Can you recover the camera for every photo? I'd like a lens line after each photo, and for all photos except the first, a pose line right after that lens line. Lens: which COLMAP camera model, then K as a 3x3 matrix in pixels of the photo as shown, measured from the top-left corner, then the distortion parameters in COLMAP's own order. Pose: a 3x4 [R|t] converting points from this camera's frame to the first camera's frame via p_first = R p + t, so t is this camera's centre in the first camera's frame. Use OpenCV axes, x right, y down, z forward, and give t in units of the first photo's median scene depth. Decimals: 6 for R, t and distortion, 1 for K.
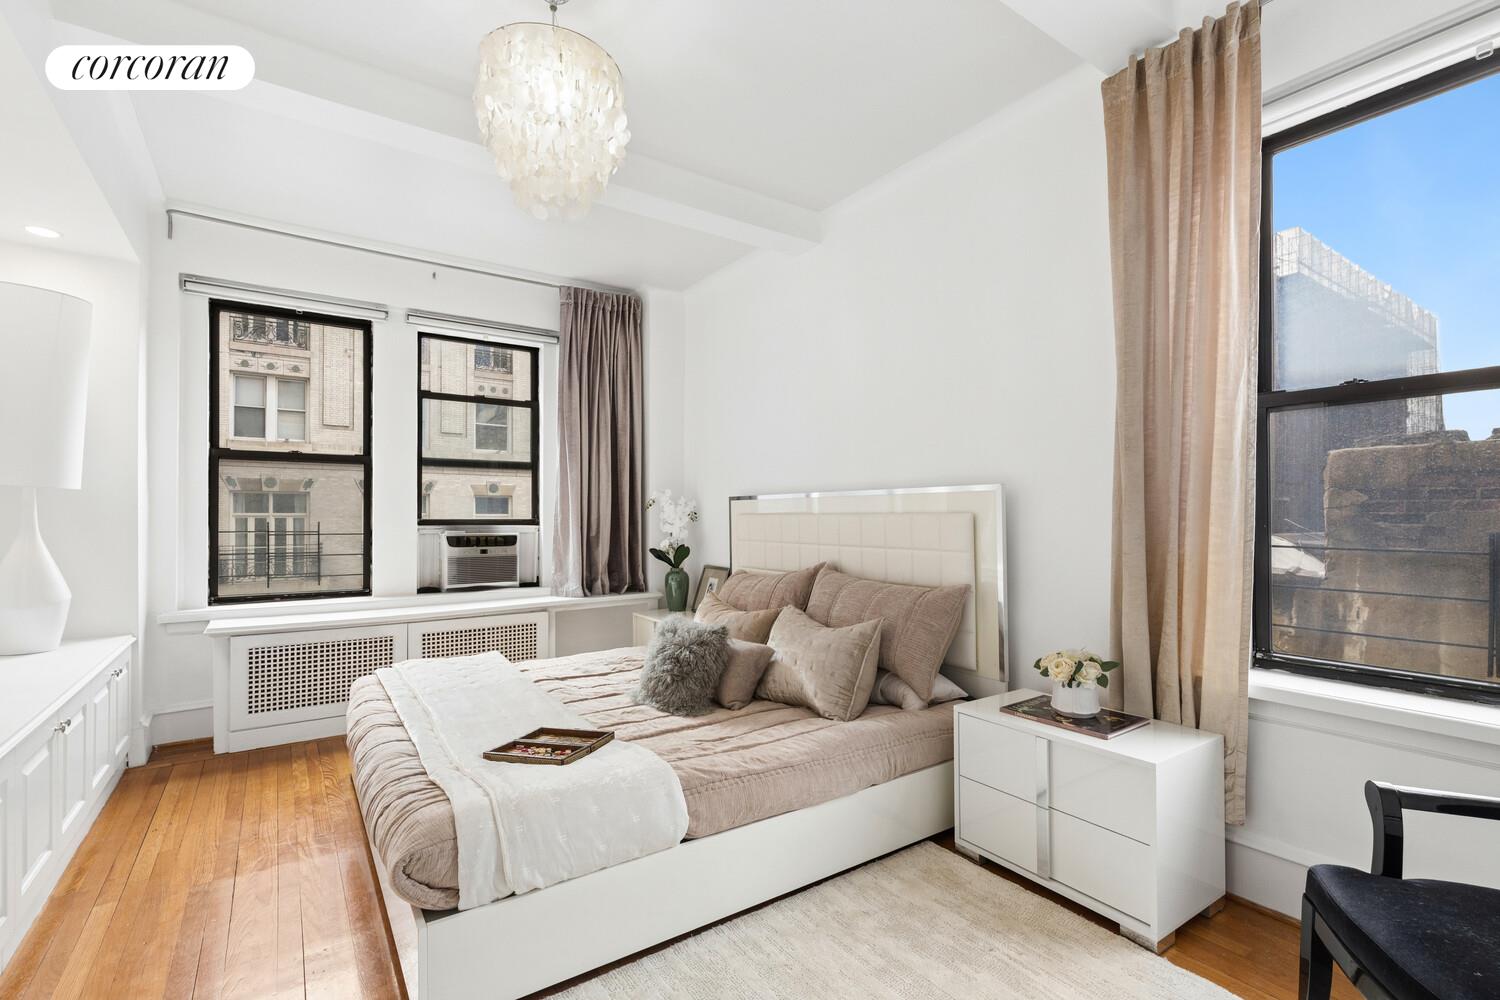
lens RADIAL K [[689.3, 0, 753.6], [0, 689.3, 501.8], [0, 0, 1]] dist [-0.000532, 0.000053]
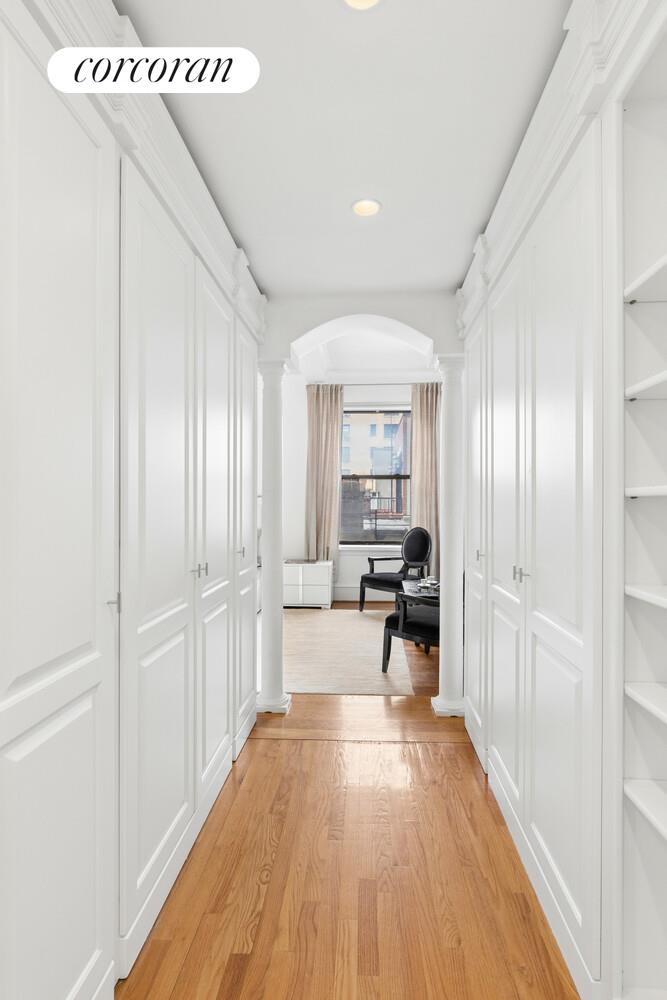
lens RADIAL K [[496.6, 0, 336.6], [0, 496.6, 500.5], [0, 0, 1]] dist [-0.010843, -0.000489]
pose [[0.616244, 0.005719, 0.787534, -1.563683], [-0.011737, 0.999929, 0.001923, -0.016764], [-0.787468, -0.010428, 0.616268, -0.784260]]
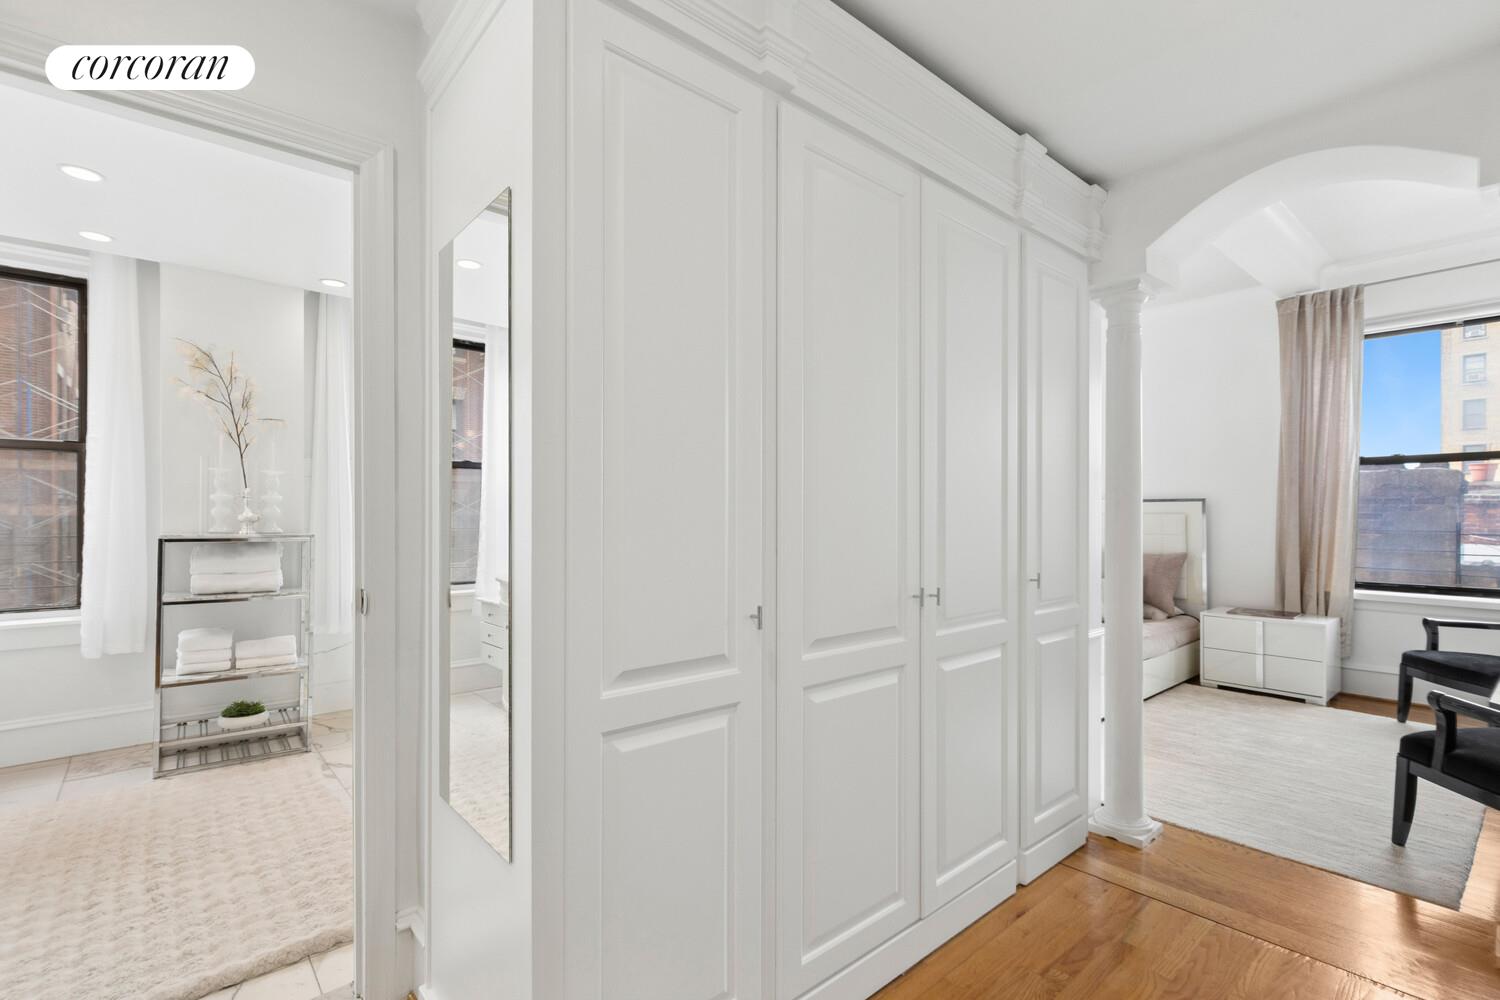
lens RADIAL K [[689.3, 0, 751.6], [0, 689.3, 509.7], [0, 0, 1]] dist [-0.000532, 0.000053]
pose [[0.994100, 0.002353, 0.108444, -1.361228], [-0.003362, 0.999953, 0.009121, -0.011710], [-0.108417, -0.009432, 0.994061, -0.925725]]
